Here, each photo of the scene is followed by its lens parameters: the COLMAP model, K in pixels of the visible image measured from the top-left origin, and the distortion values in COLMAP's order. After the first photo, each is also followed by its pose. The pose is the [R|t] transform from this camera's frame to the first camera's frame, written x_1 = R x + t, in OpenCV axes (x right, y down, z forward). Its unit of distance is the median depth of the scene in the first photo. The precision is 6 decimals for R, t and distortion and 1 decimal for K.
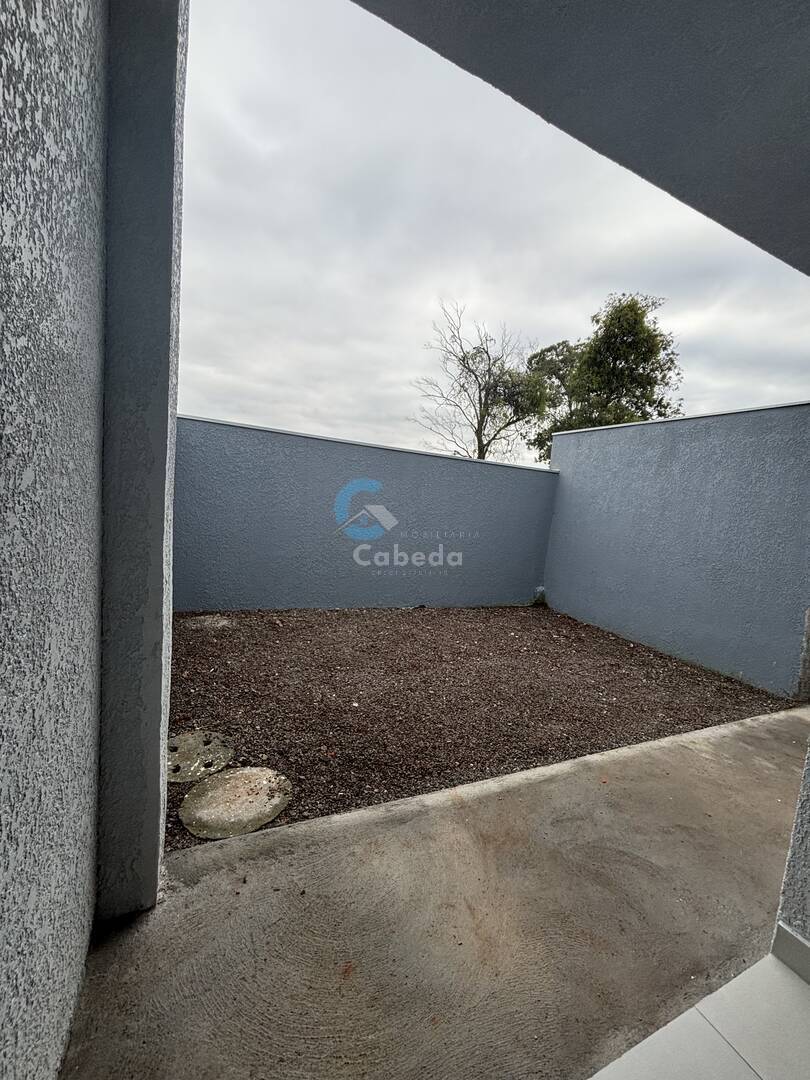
lens RADIAL K [[434.1, 0, 408.9], [0, 434.1, 540.7], [0, 0, 1]] dist [0.001626, 0.000089]
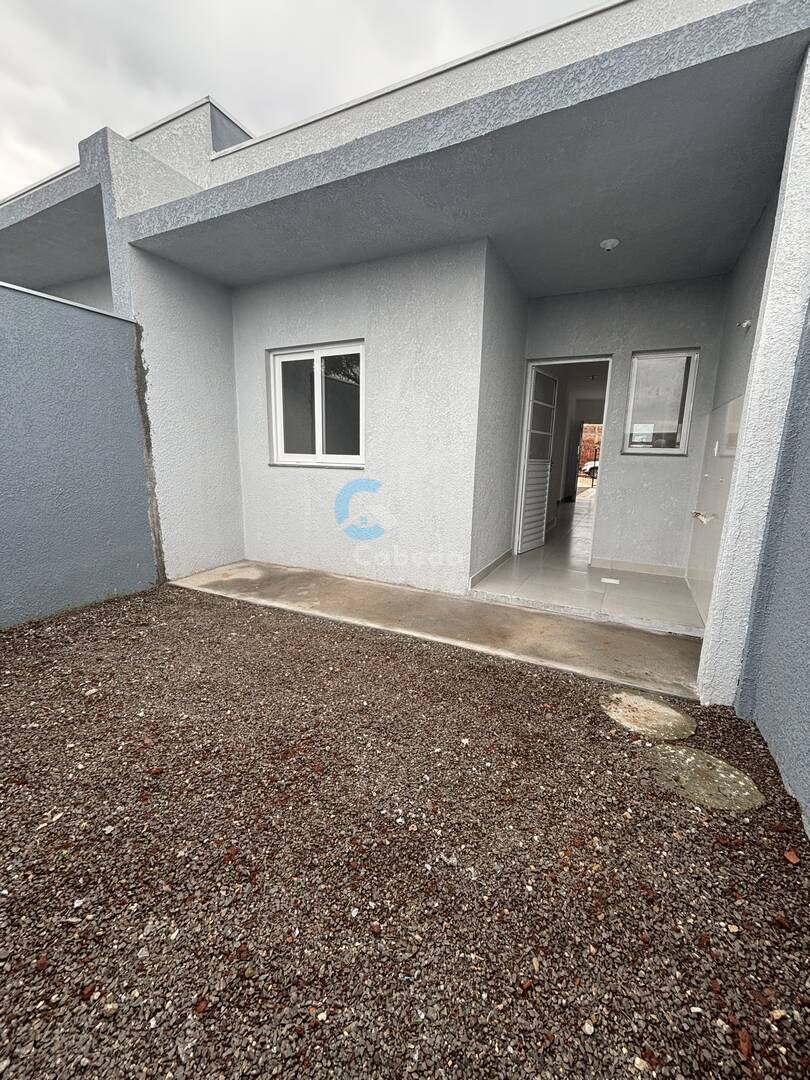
lens RADIAL K [[434.1, 0, 408.9], [0, 434.1, 540.7], [0, 0, 1]] dist [0.001626, 0.000089]
pose [[-0.605032, -0.249423, 0.756124, -0.714533], [0.007355, 0.947874, 0.318561, -0.222085], [-0.796167, 0.198301, -0.571660, 1.919415]]
